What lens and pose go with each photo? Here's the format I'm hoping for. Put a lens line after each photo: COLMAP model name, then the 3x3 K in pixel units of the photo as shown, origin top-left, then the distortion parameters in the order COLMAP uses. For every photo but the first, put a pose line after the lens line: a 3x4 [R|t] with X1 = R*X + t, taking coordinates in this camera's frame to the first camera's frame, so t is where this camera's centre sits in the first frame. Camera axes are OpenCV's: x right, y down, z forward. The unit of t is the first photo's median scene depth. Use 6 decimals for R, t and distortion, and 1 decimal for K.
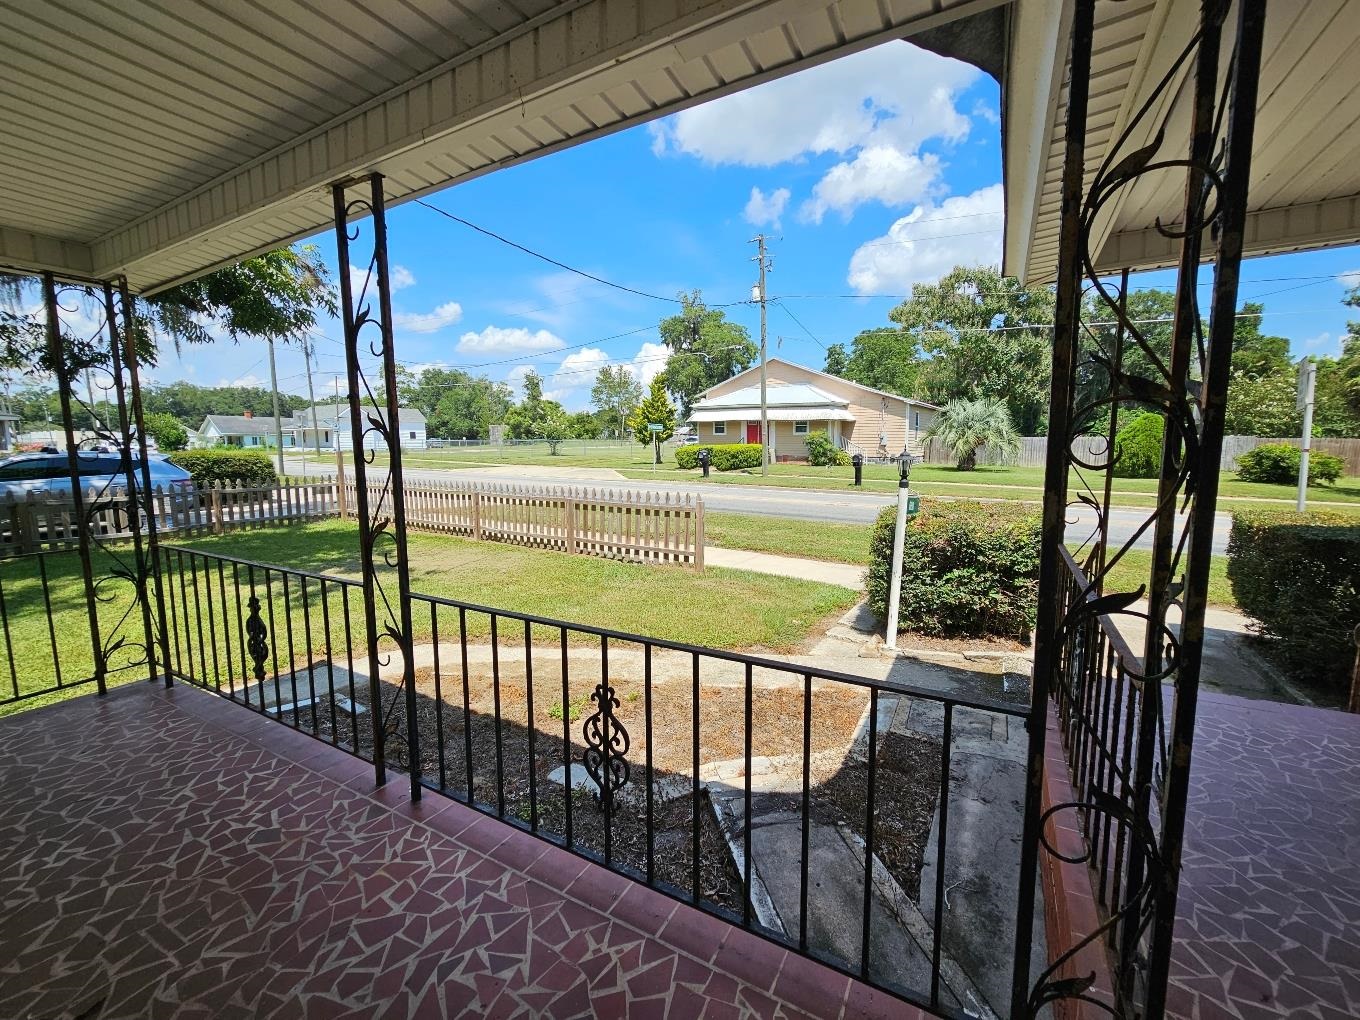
lens RADIAL K [[558.9, 0, 684.0], [0, 558.9, 506.4], [0, 0, 1]] dist [0.003671, -0.000964]
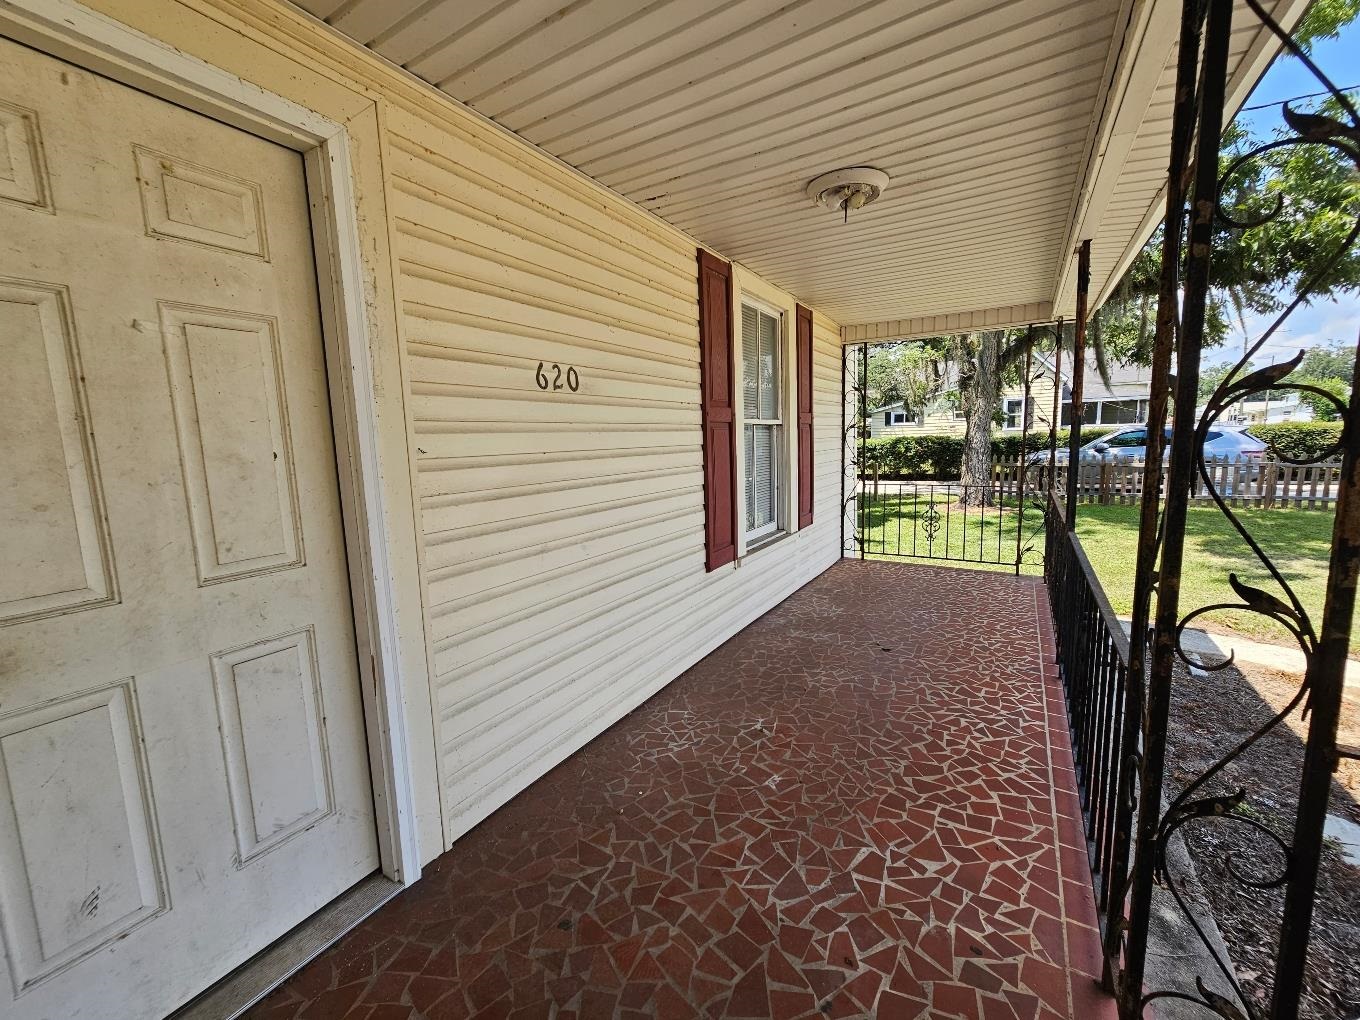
lens RADIAL K [[558.9, 0, 681.6], [0, 558.9, 511.7], [0, 0, 1]] dist [0.003671, -0.000964]
pose [[-0.043165, 0.137630, -0.989543, 0.738786], [-0.076283, 0.987120, 0.140621, -0.014711], [0.996151, 0.081555, -0.032110, 0.044165]]
